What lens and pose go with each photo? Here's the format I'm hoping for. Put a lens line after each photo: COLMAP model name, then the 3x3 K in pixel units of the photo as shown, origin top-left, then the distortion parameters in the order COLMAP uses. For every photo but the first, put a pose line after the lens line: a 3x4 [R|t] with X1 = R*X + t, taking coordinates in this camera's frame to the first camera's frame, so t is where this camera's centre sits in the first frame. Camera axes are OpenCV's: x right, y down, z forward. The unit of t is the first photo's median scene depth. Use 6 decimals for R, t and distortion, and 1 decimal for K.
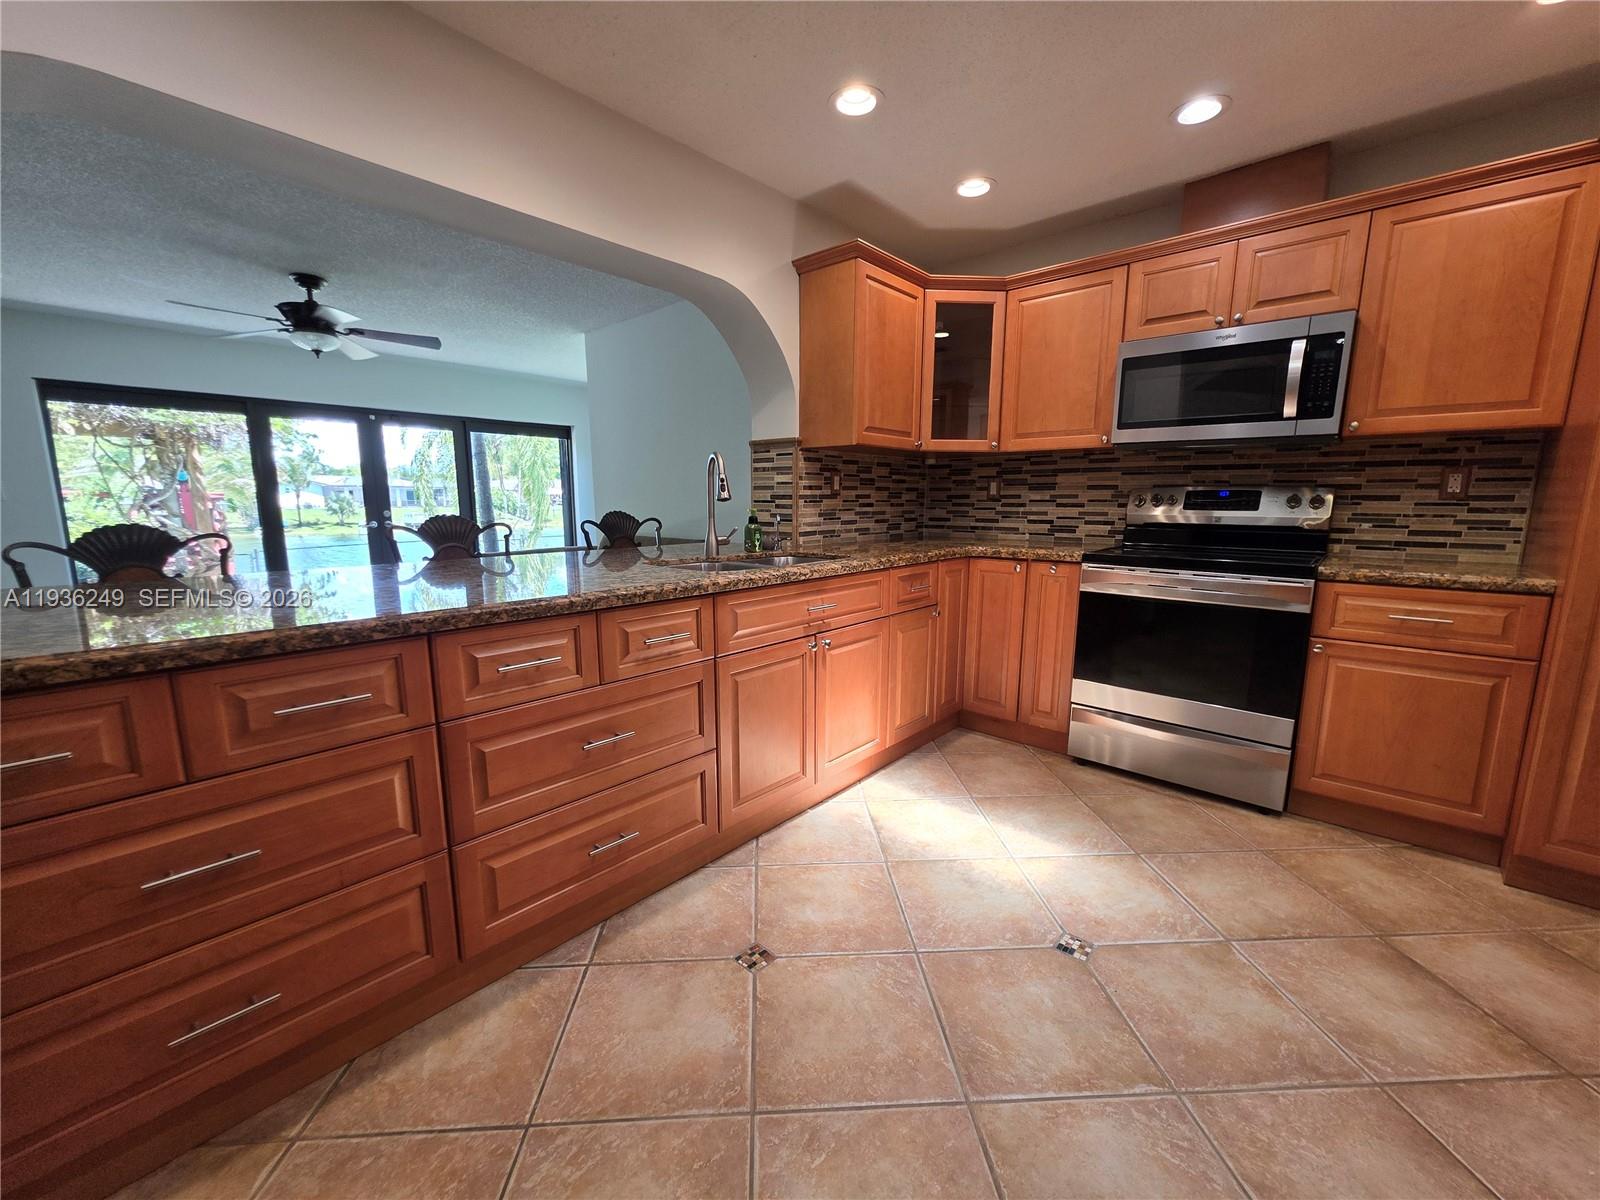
lens RADIAL K [[639.5, 0, 795.7], [0, 639.5, 603.2], [0, 0, 1]] dist [0.001254, 0.000106]
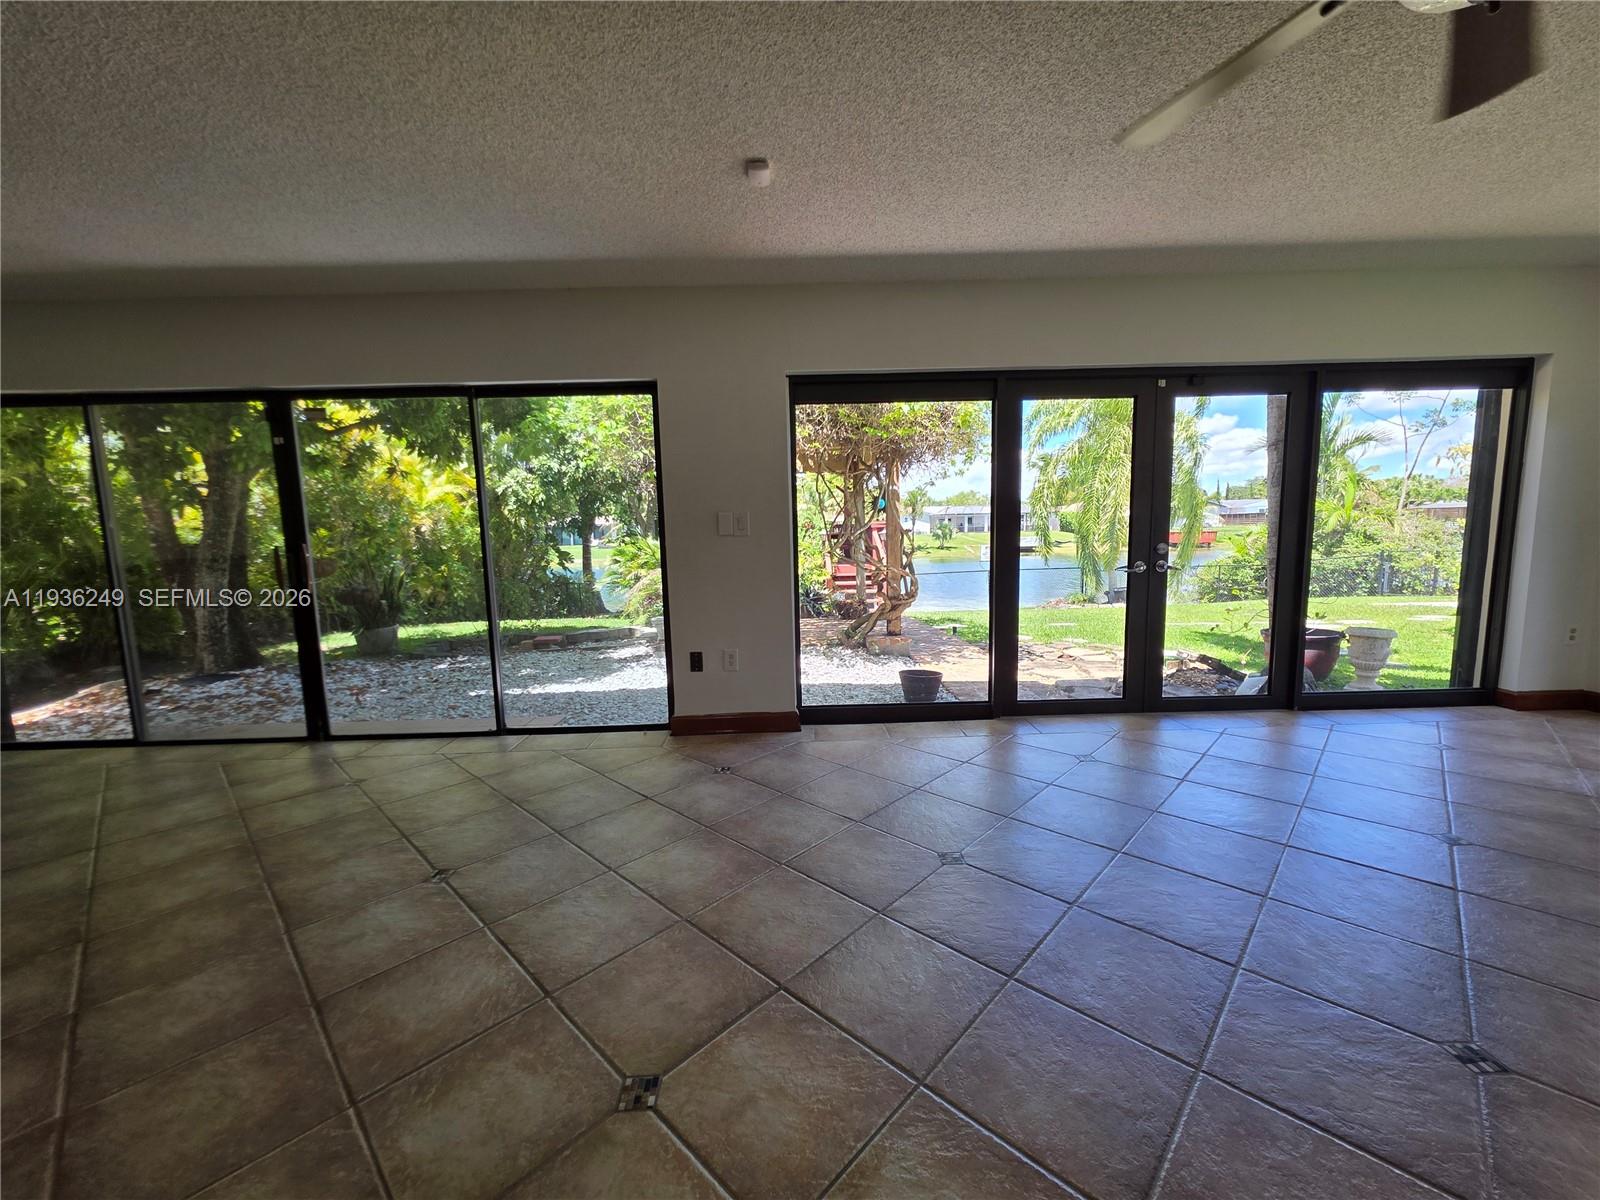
lens RADIAL K [[639.5, 0, 797.2], [0, 639.5, 606.0], [0, 0, 1]] dist [0.001254, 0.000106]
pose [[0.679561, 0.070020, -0.730270, -1.079154], [-0.092789, 0.995644, 0.009119, -0.154329], [0.727727, 0.061564, 0.683098, 0.903703]]
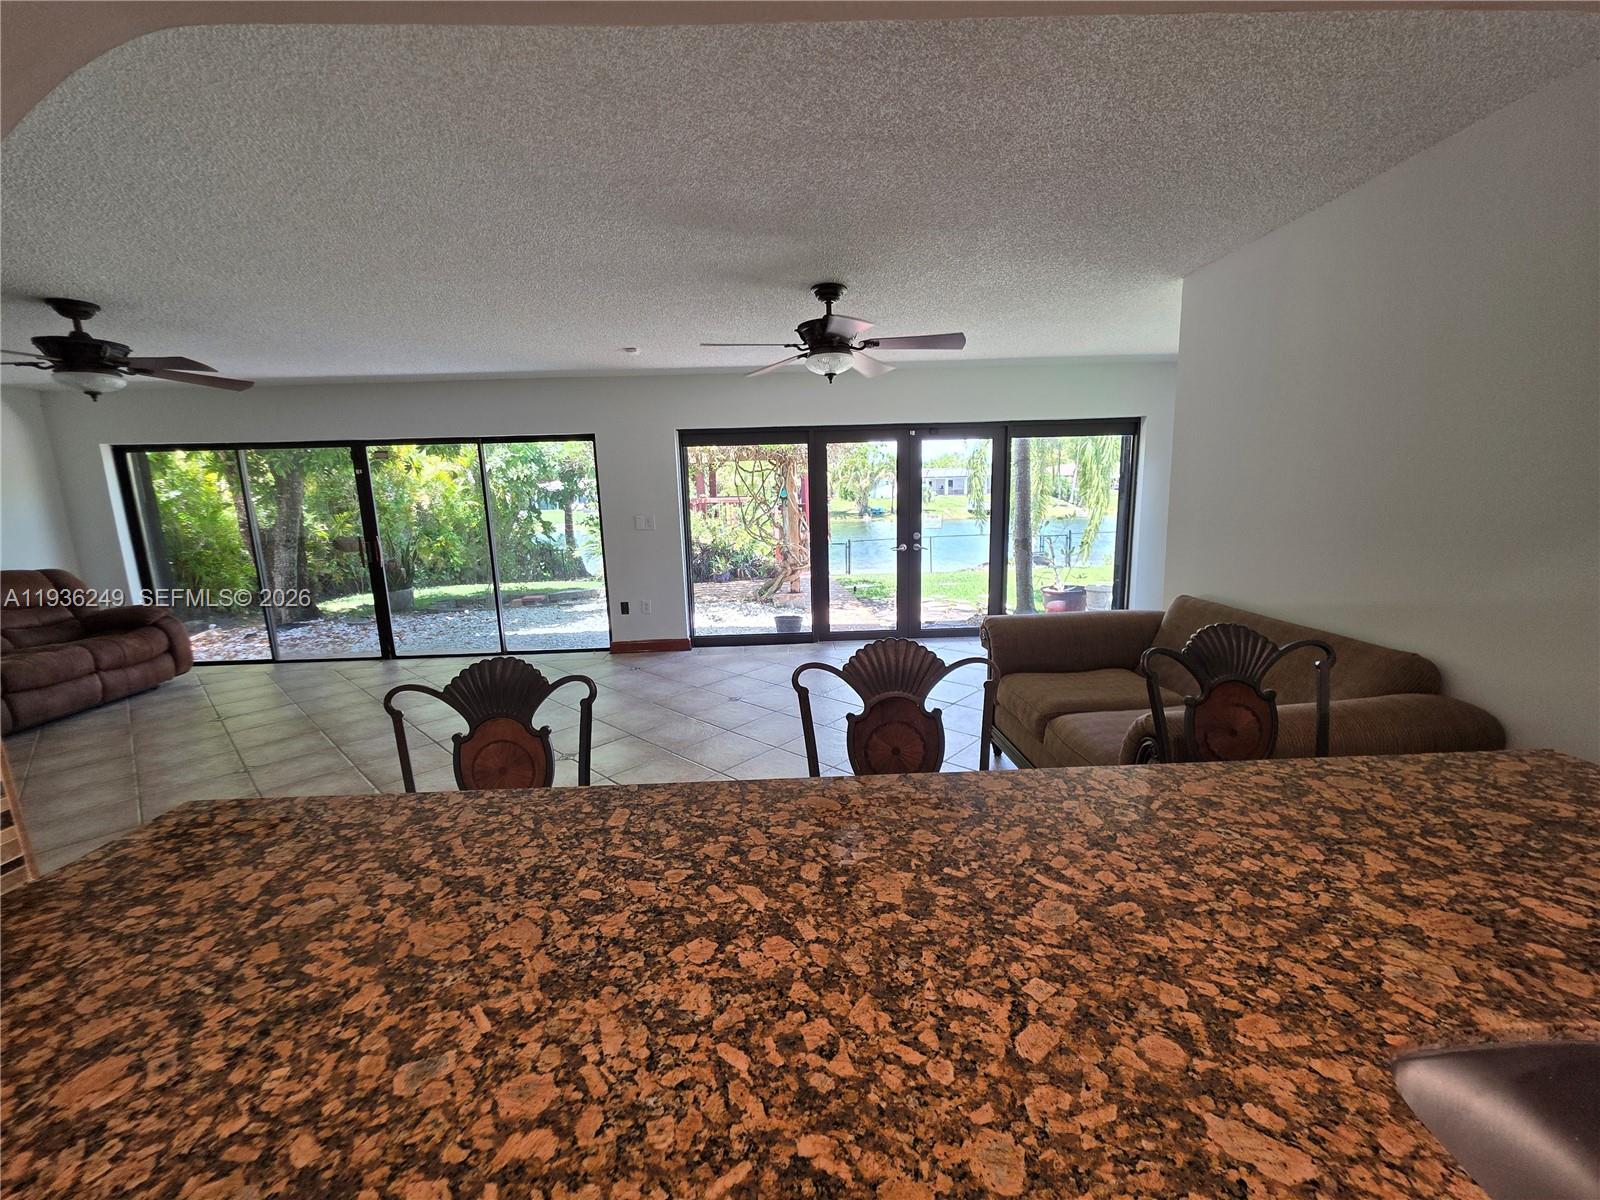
lens RADIAL K [[639.5, 0, 797.1], [0, 639.5, 603.7], [0, 0, 1]] dist [0.001254, 0.000106]
pose [[0.691690, 0.106552, -0.714291, -0.211277], [-0.088030, 0.994120, 0.063049, -0.210921], [0.716809, 0.019269, 0.697003, 0.569084]]
